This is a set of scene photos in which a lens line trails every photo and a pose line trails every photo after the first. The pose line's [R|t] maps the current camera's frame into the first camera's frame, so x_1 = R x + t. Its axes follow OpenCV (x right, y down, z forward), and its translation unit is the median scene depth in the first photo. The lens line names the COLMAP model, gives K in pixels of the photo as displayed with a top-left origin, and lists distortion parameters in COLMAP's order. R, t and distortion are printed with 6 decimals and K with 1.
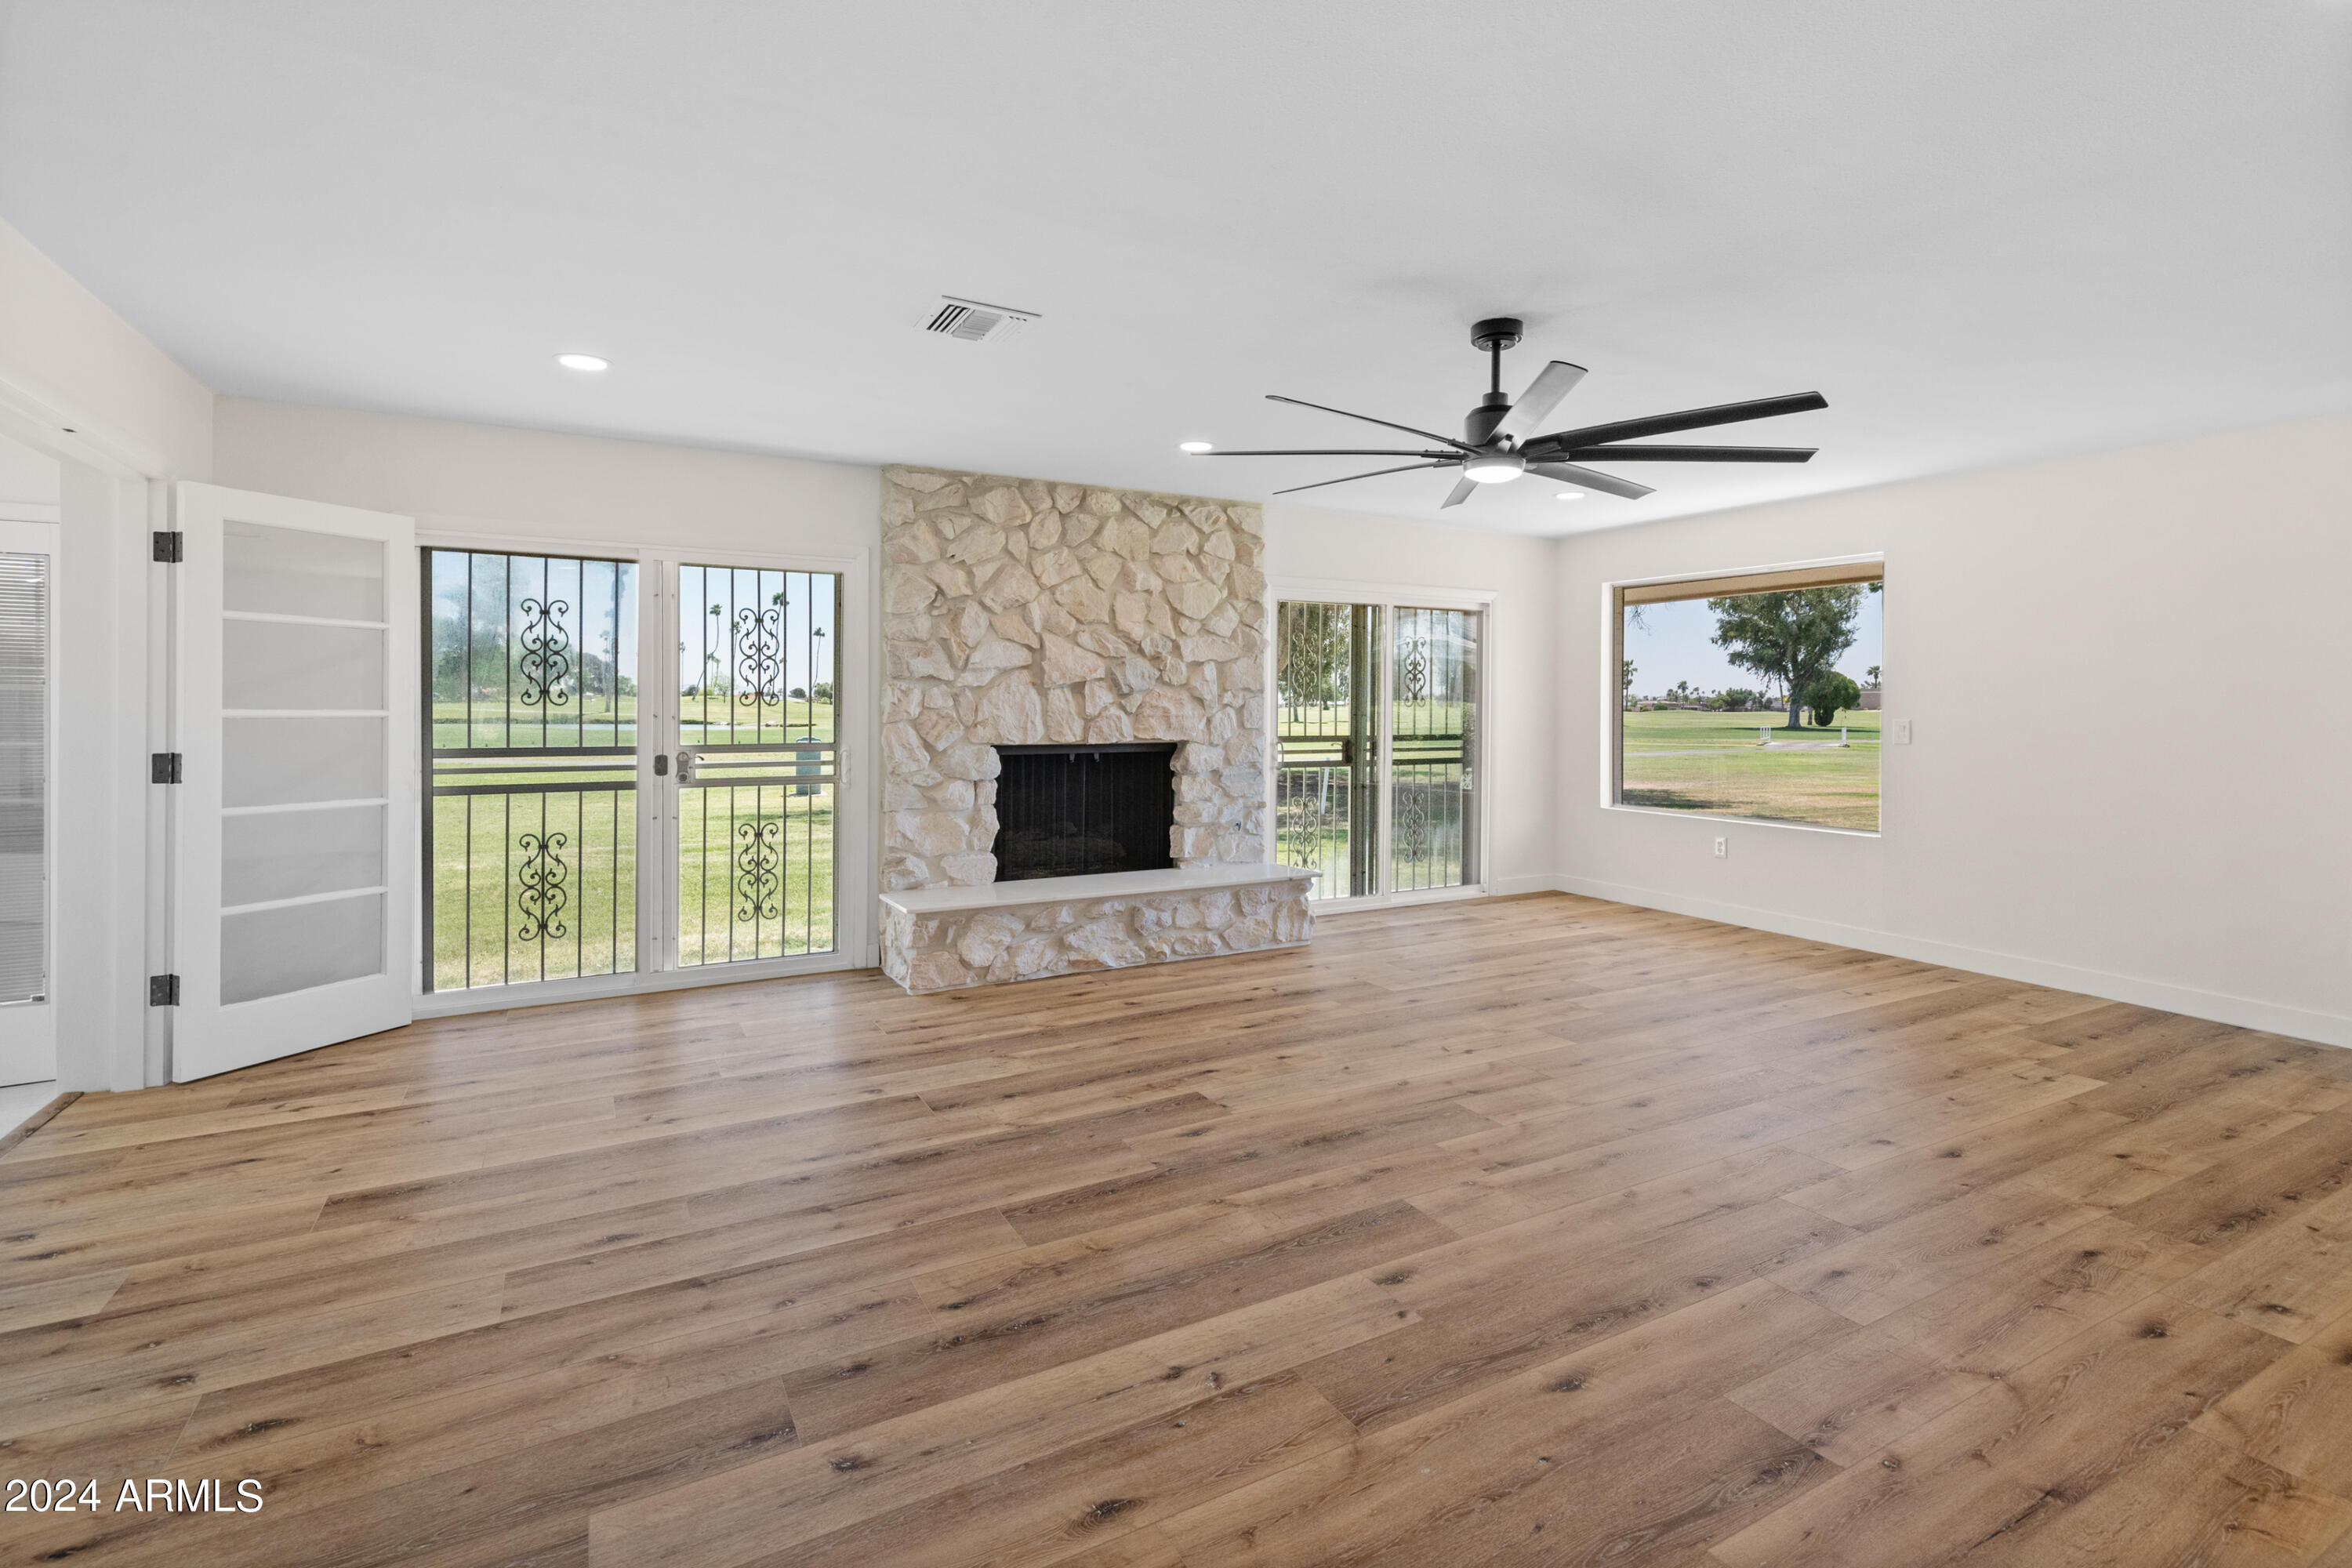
lens RADIAL K [[1108.4, 0, 1189.6], [0, 1108.4, 706.2], [0, 0, 1]] dist [0.008366, -0.000314]
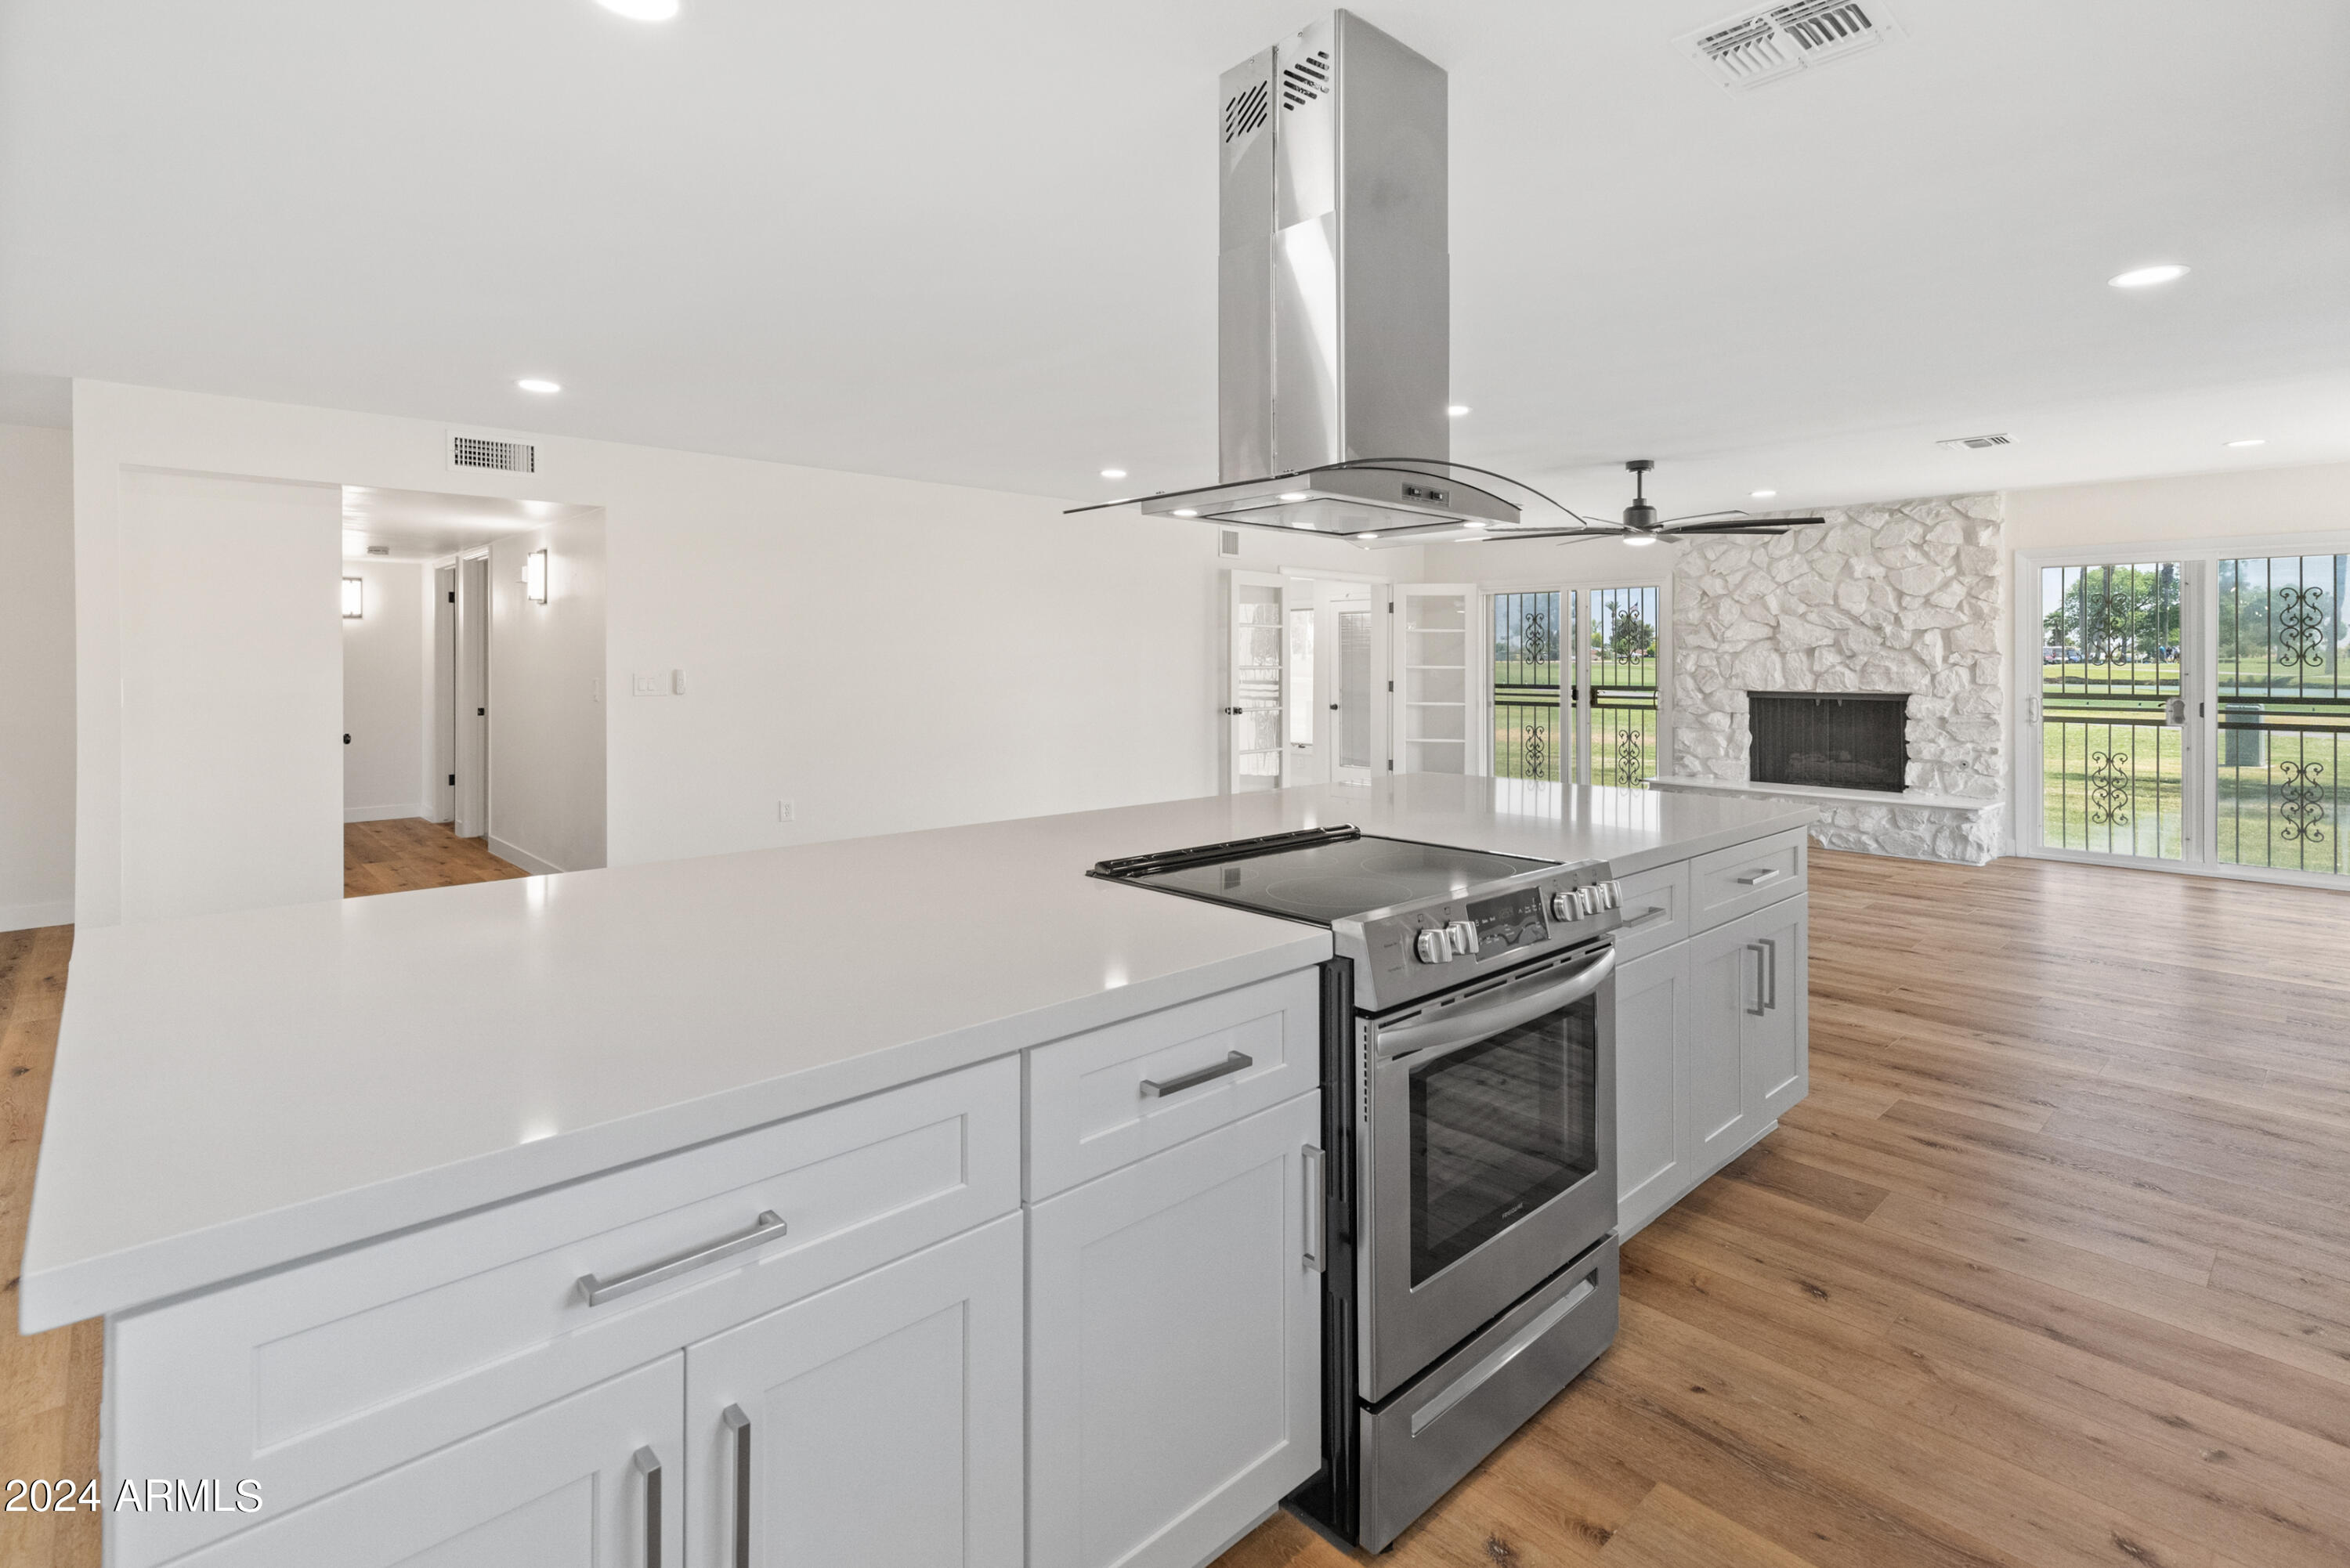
lens RADIAL K [[1115.2, 0, 1184.7], [0, 1115.2, 665.5], [0, 0, 1]] dist [-0.000755, -0.000297]
pose [[0.236508, 0.001393, -0.971628, 1.135248], [-0.002068, 0.999997, 0.000930, 0.000879], [0.971627, 0.001790, 0.236511, -0.111997]]
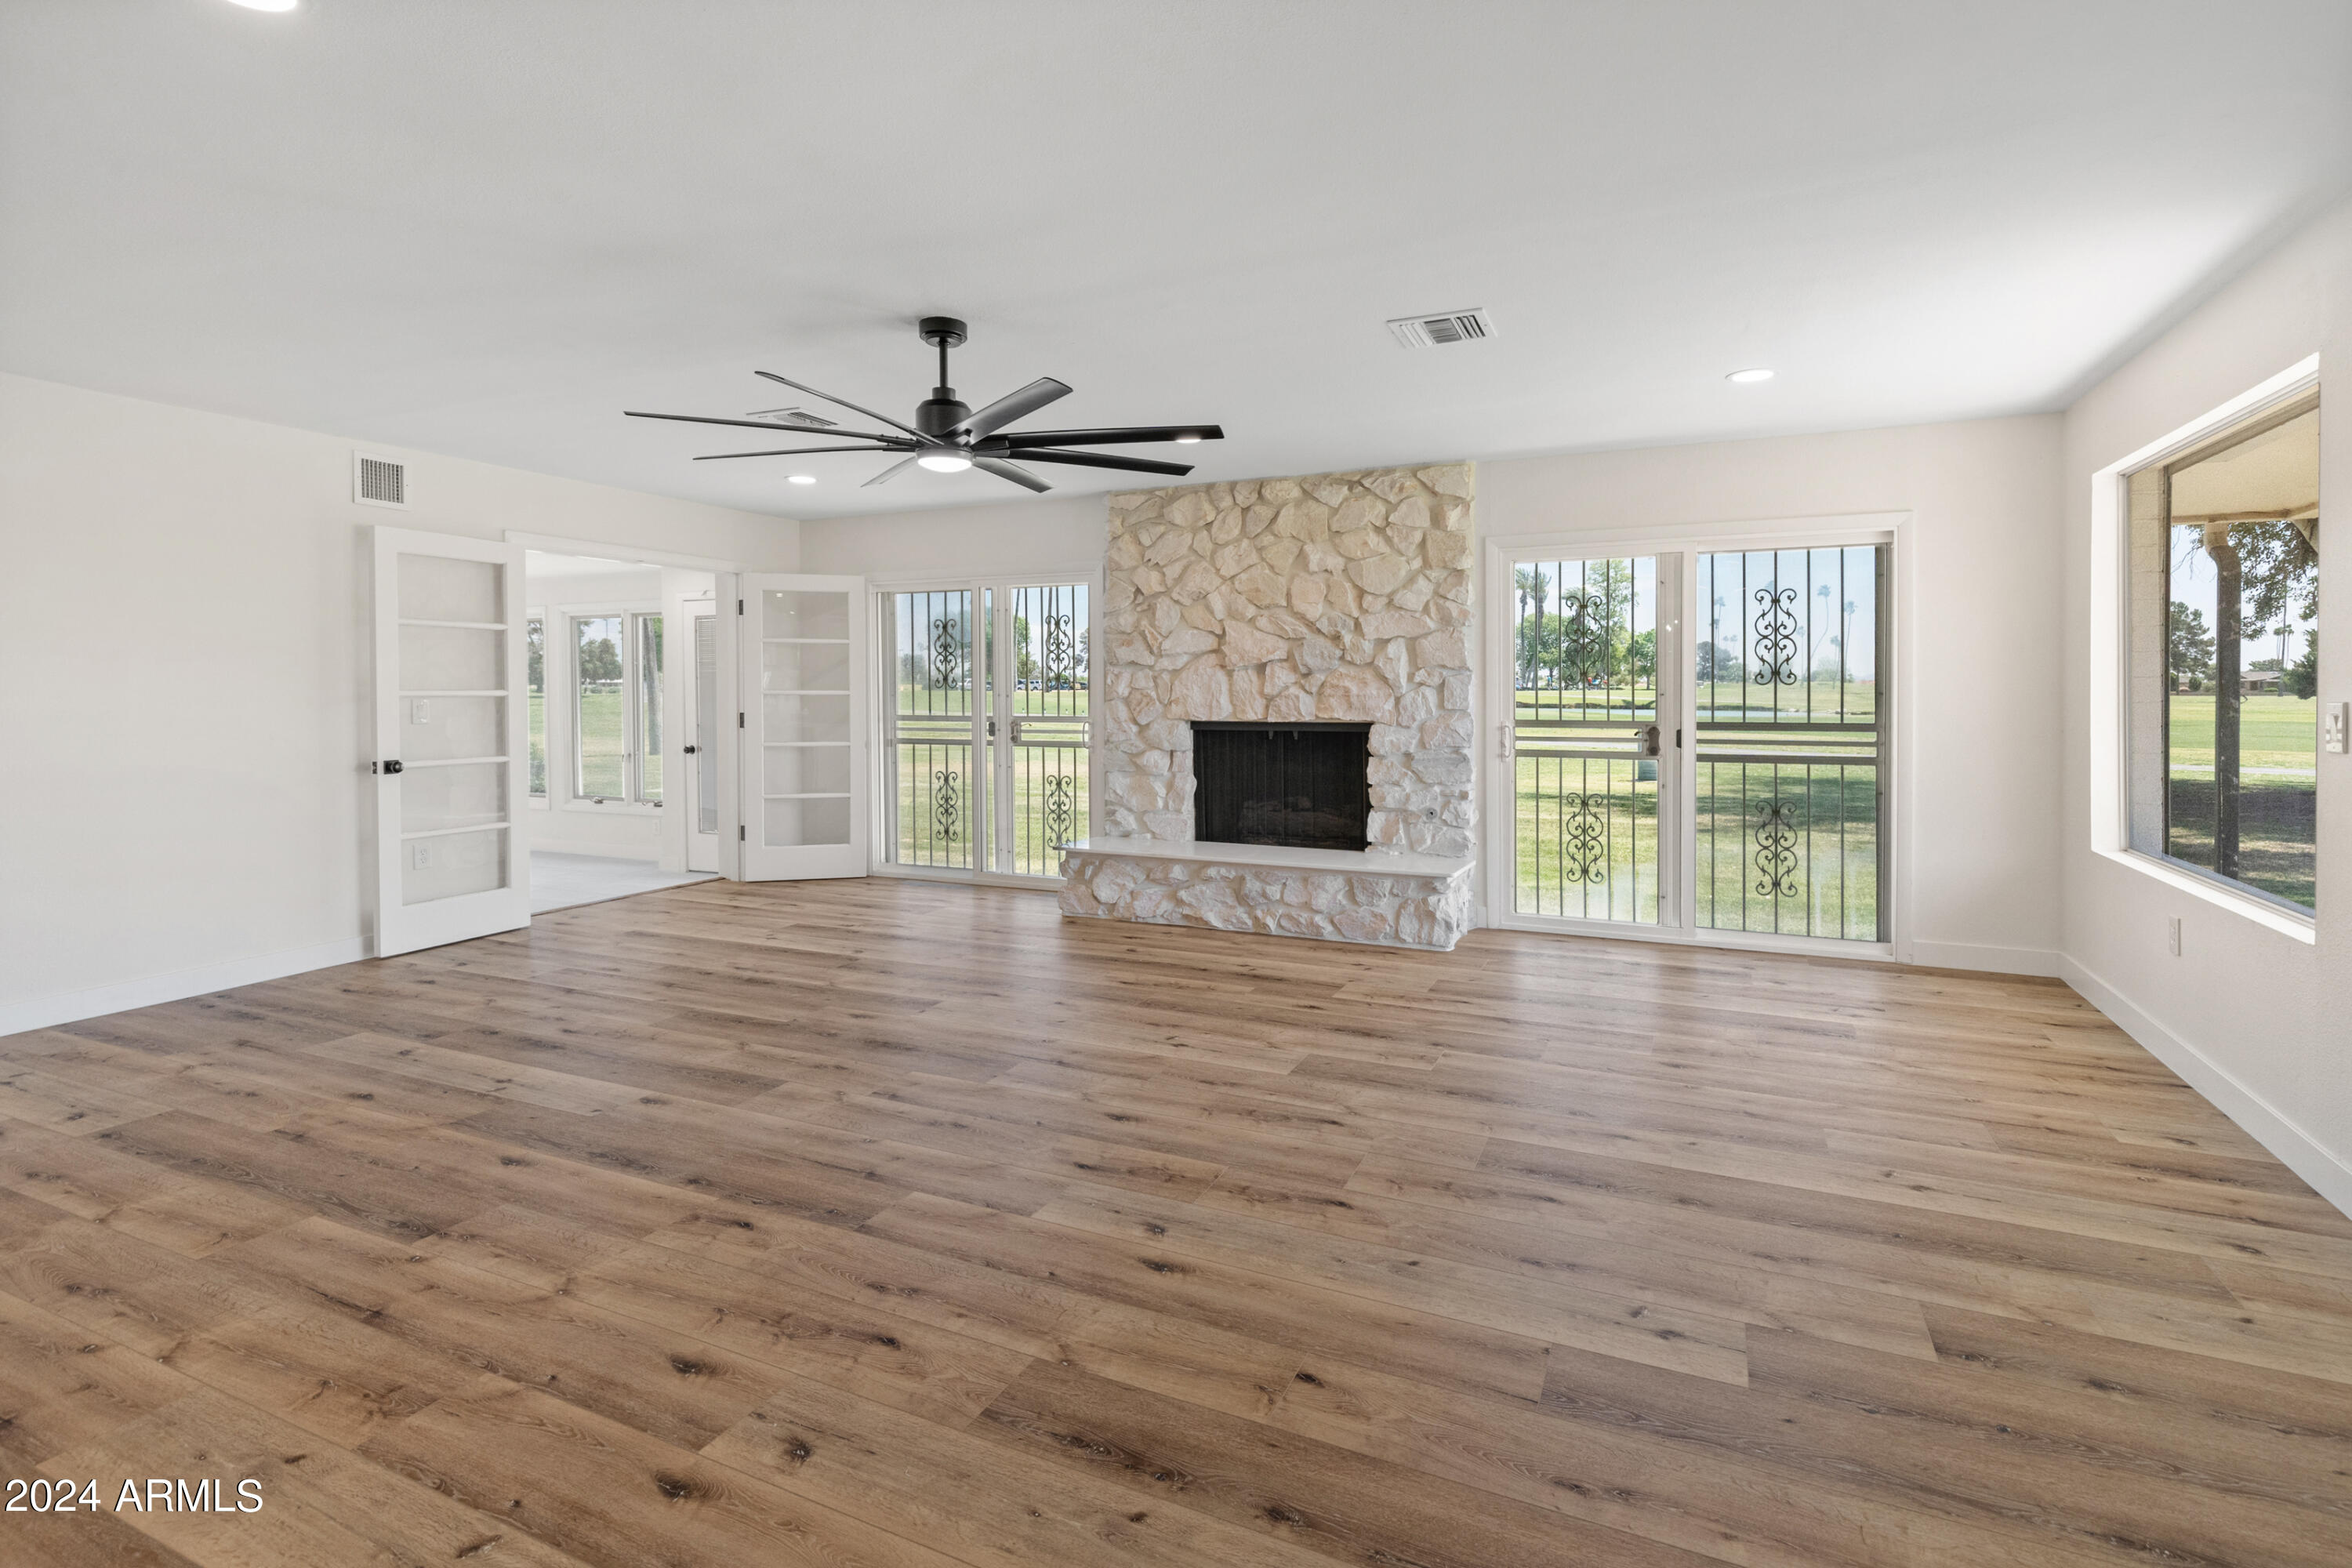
lens RADIAL K [[1108.4, 0, 1189.6], [0, 1108.4, 706.2], [0, 0, 1]] dist [0.008366, -0.000314]
pose [[0.584923, 0.007147, -0.811057, 0.755644], [0.002700, 0.999938, 0.010758, 0.007894], [0.811084, -0.008482, 0.584868, 0.334745]]
